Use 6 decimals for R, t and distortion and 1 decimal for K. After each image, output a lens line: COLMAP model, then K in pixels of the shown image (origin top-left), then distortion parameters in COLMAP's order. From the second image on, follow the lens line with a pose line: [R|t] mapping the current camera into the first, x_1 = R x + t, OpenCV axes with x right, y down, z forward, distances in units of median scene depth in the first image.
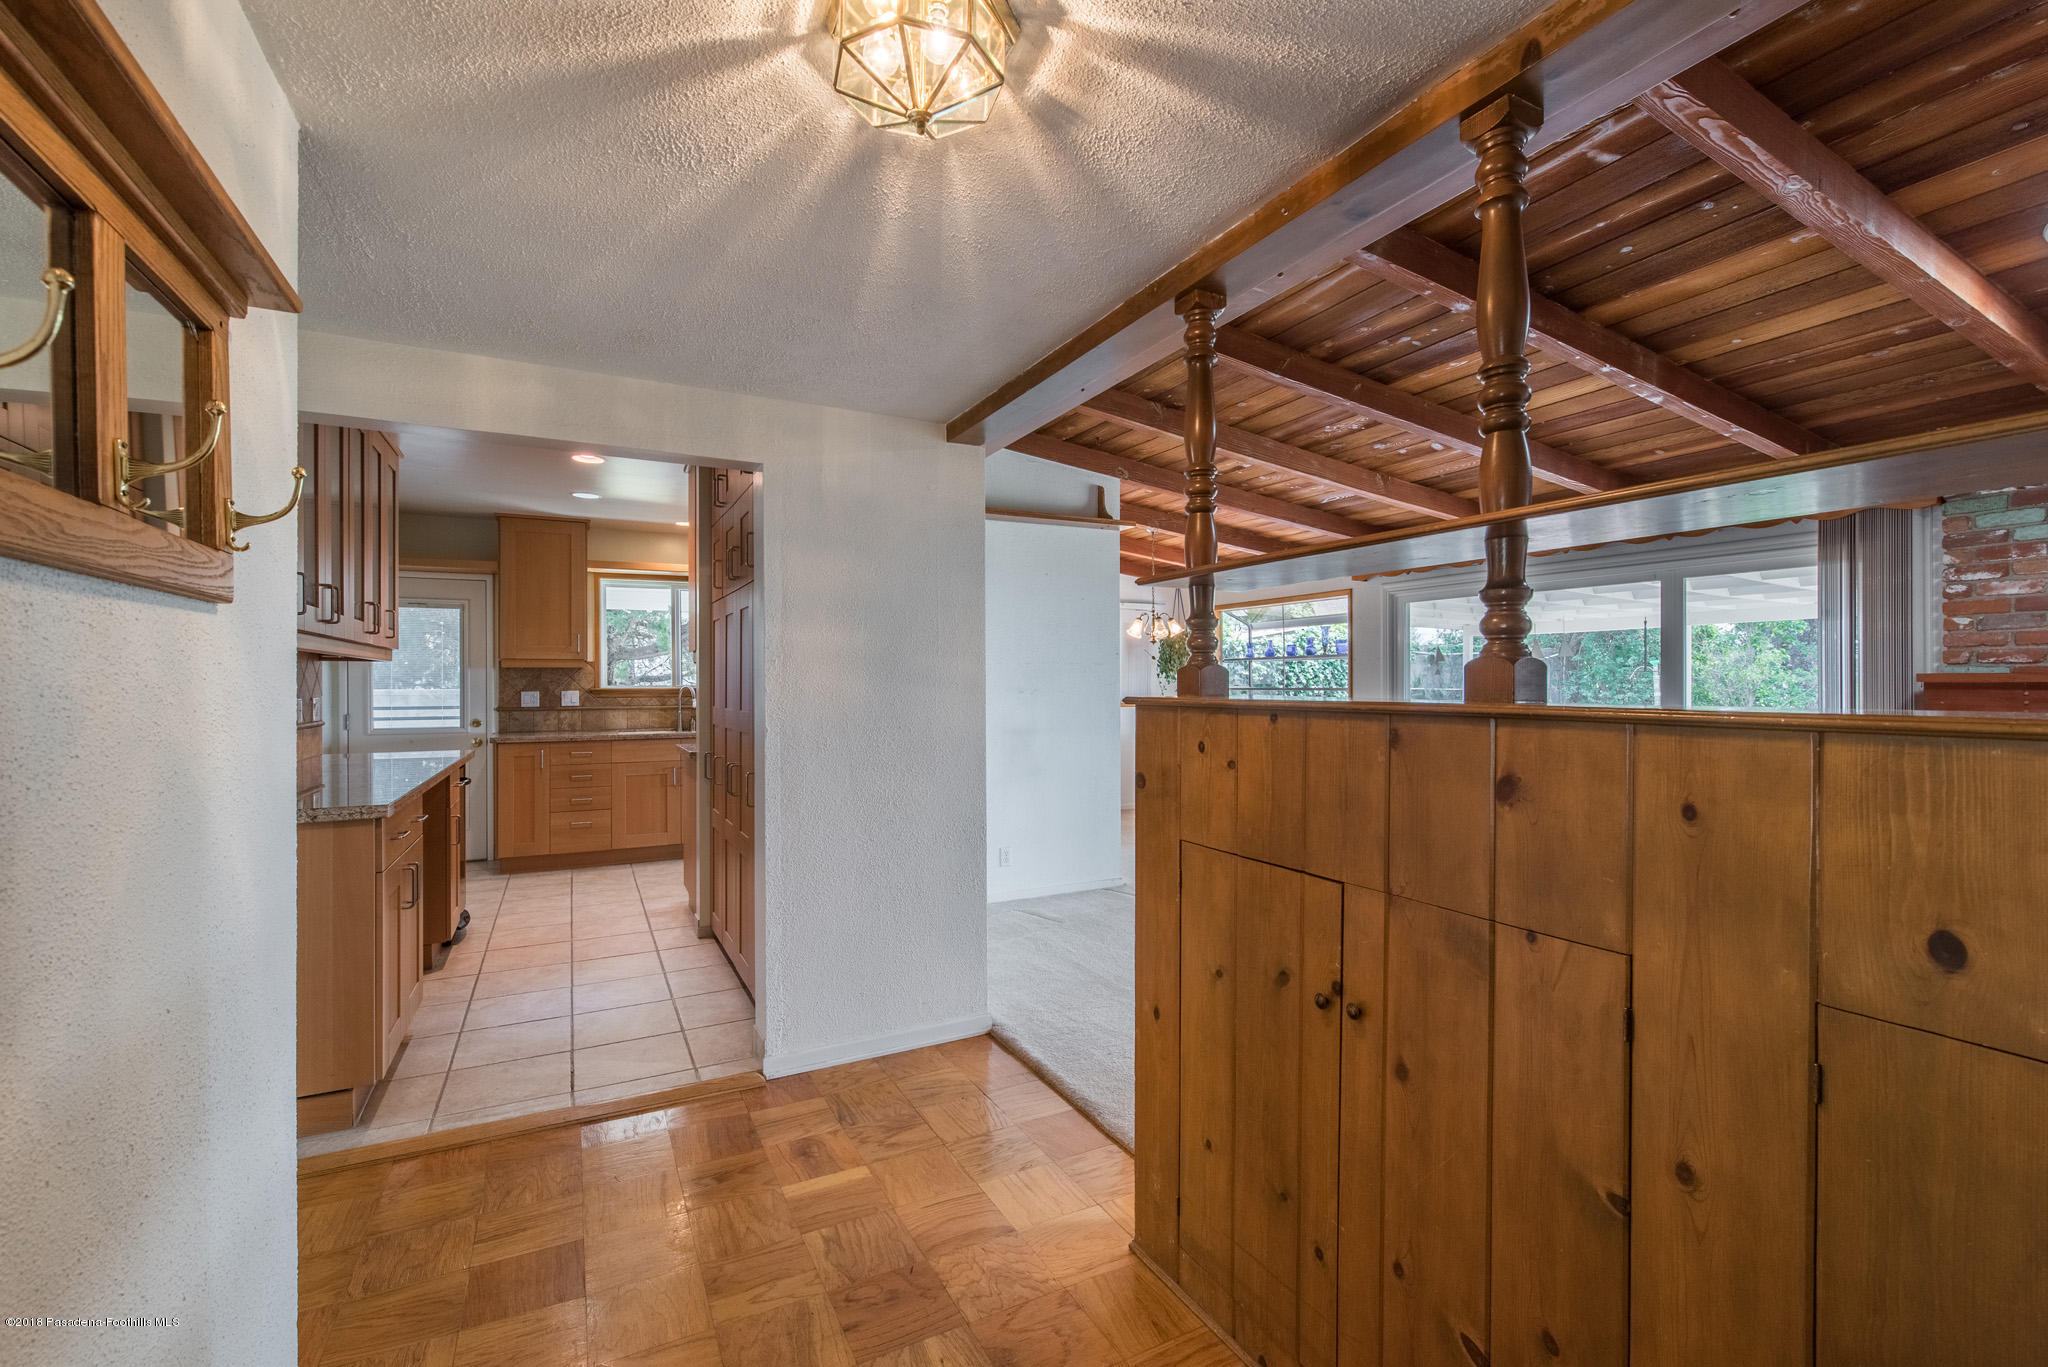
lens RADIAL K [[887.1, 0, 1031.3], [0, 887.1, 683.4], [0, 0, 1]] dist [0.002838, 0.000279]
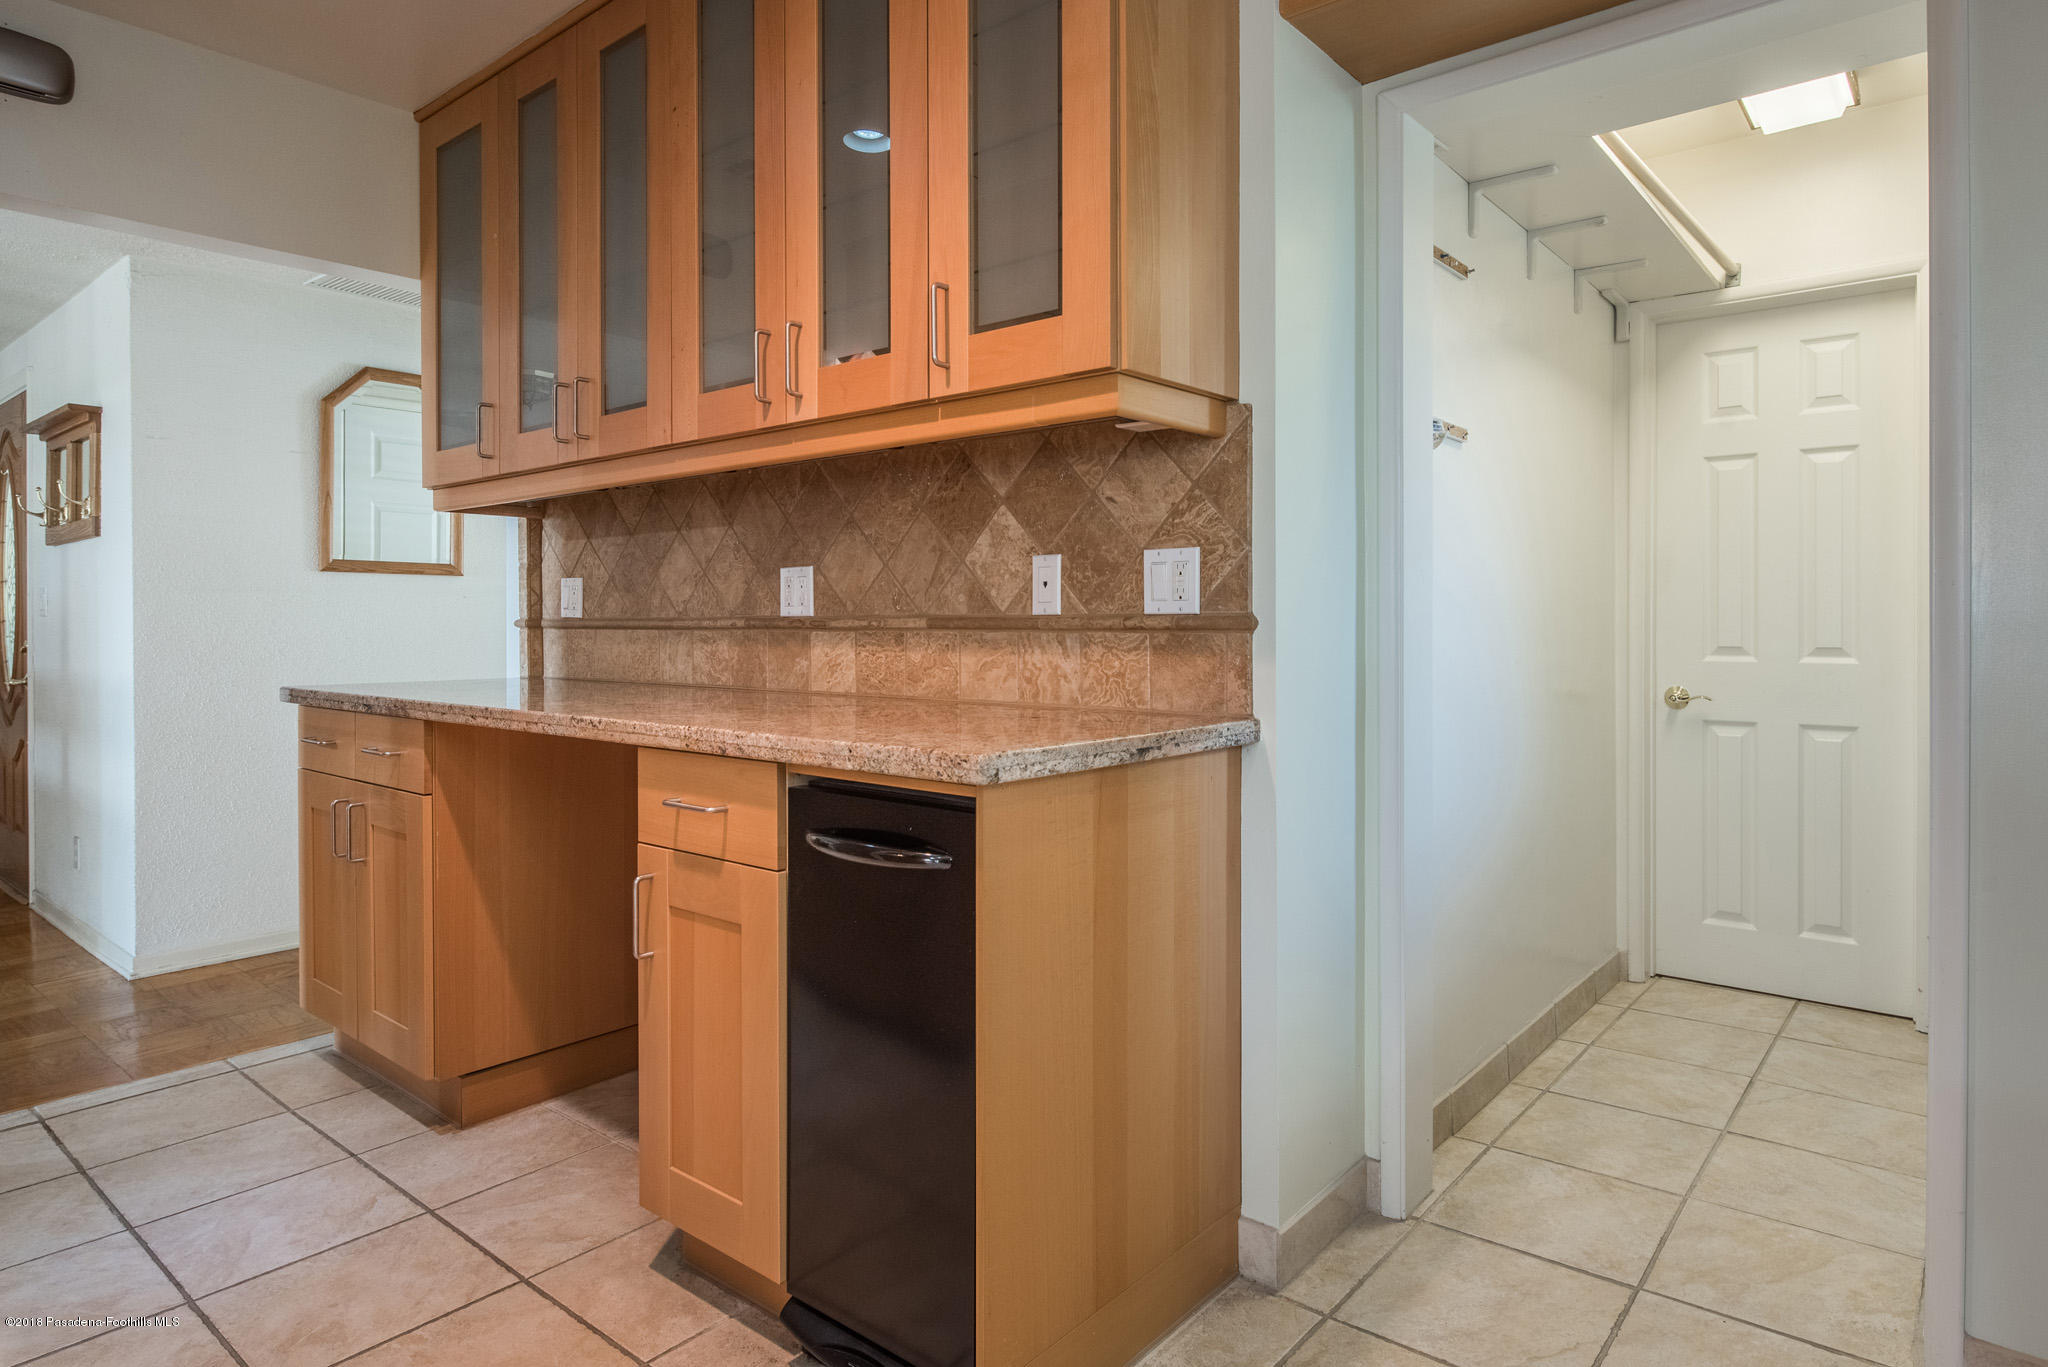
lens RADIAL K [[1155.7, 0, 1088.0], [0, 1155.7, 631.3], [0, 0, 1]] dist [0.001150, -0.001098]
pose [[-0.911739, 0.008297, -0.410687, -0.418688], [0.004991, 0.999946, 0.009122, 0.032270], [0.410741, 0.006267, -0.911731, 1.009372]]
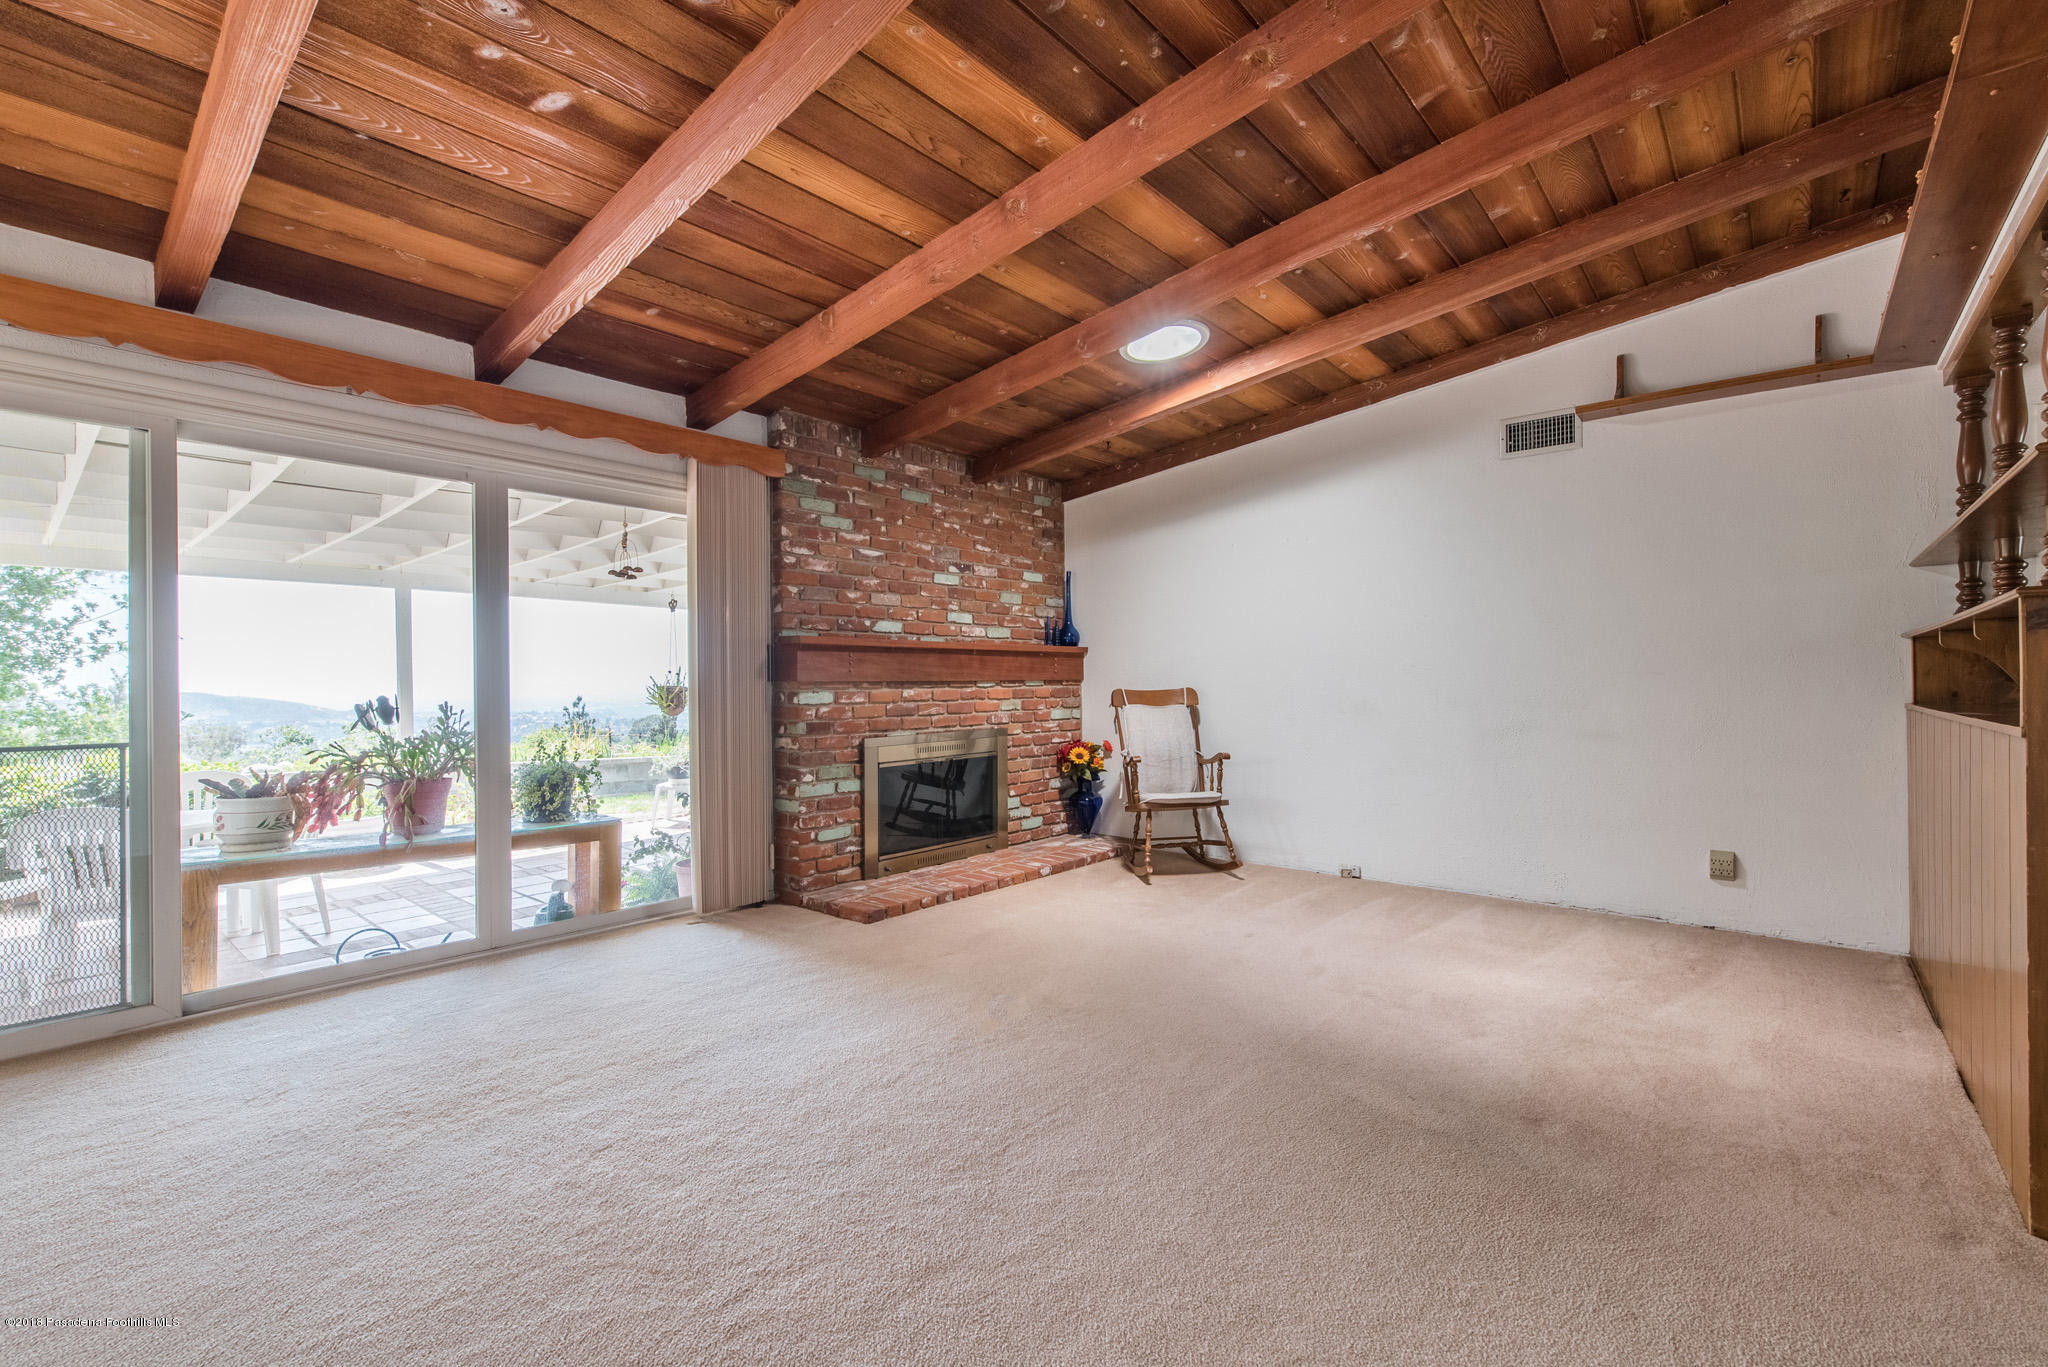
lens RADIAL K [[887.1, 0, 1031.3], [0, 887.1, 683.4], [0, 0, 1]] dist [0.002838, 0.000279]
pose [[-0.367684, 0.004284, 0.929941, -0.052950], [0.008154, 0.999966, -0.001383, 0.033436], [-0.929915, 0.007075, -0.367706, 0.766274]]
